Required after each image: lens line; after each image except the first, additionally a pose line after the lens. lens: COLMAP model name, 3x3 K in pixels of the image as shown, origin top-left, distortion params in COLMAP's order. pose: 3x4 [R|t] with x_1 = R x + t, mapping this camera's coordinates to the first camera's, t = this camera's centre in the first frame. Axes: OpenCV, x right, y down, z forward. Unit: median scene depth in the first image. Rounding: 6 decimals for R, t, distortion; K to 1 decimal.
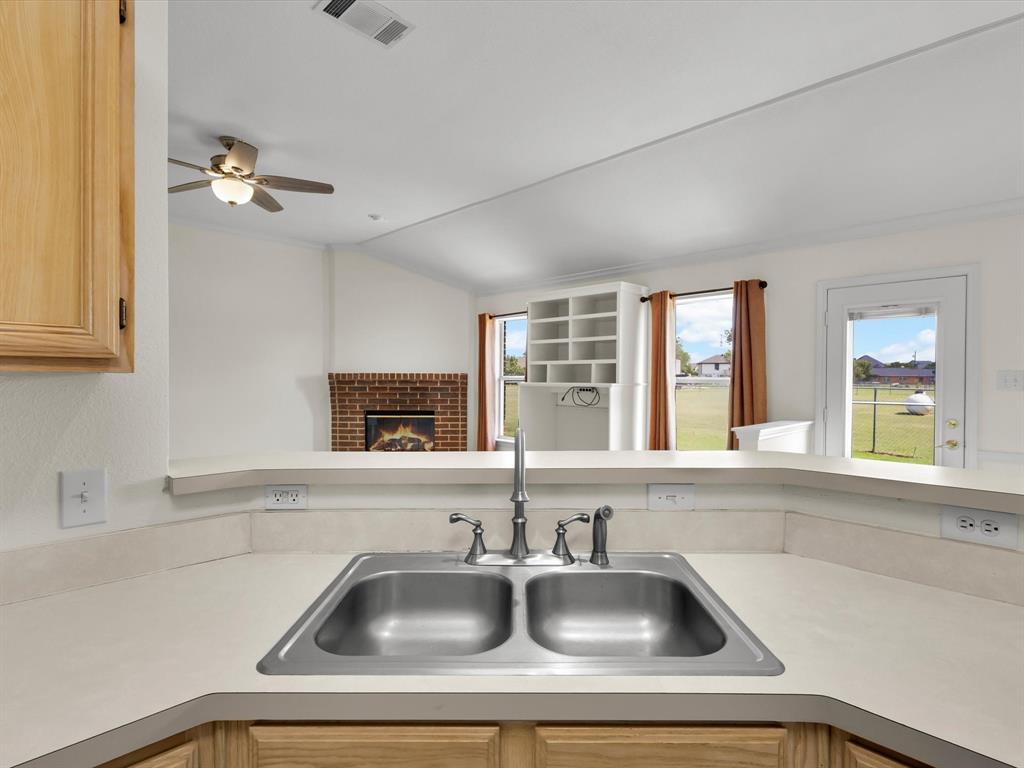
lens RADIAL K [[537.4, 0, 513.8], [0, 537.4, 390.9], [0, 0, 1]] dist [-0.025887, 0.000297]
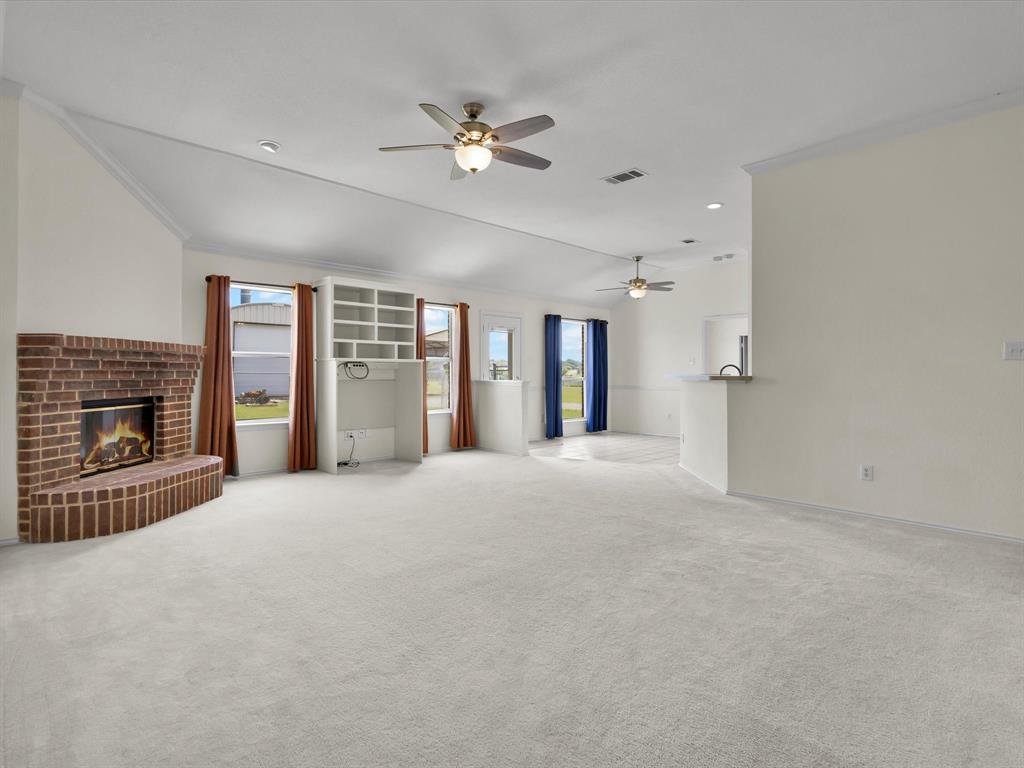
lens RADIAL K [[537.4, 0, 516.1], [0, 537.4, 379.0], [0, 0, 1]] dist [-0.025887, 0.000297]
pose [[0.001339, -0.017426, 0.999847, -0.871233], [0.019204, 0.999664, 0.017397, 0.011773], [-0.999815, 0.019178, 0.001673, 0.531833]]
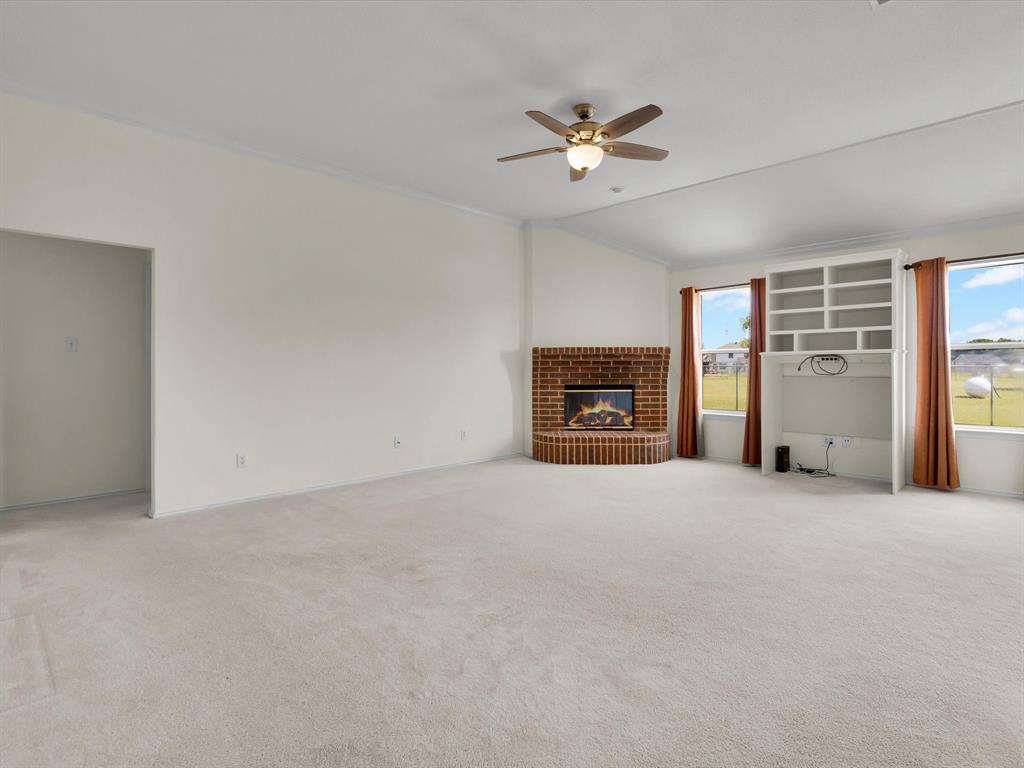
lens RADIAL K [[537.4, 0, 508.4], [0, 537.4, 374.9], [0, 0, 1]] dist [-0.025887, 0.000297]
pose [[0.999368, -0.007699, -0.034689, -0.356338], [0.007387, 0.999931, -0.009105, 0.026549], [0.034757, 0.008843, 0.999357, -0.011466]]
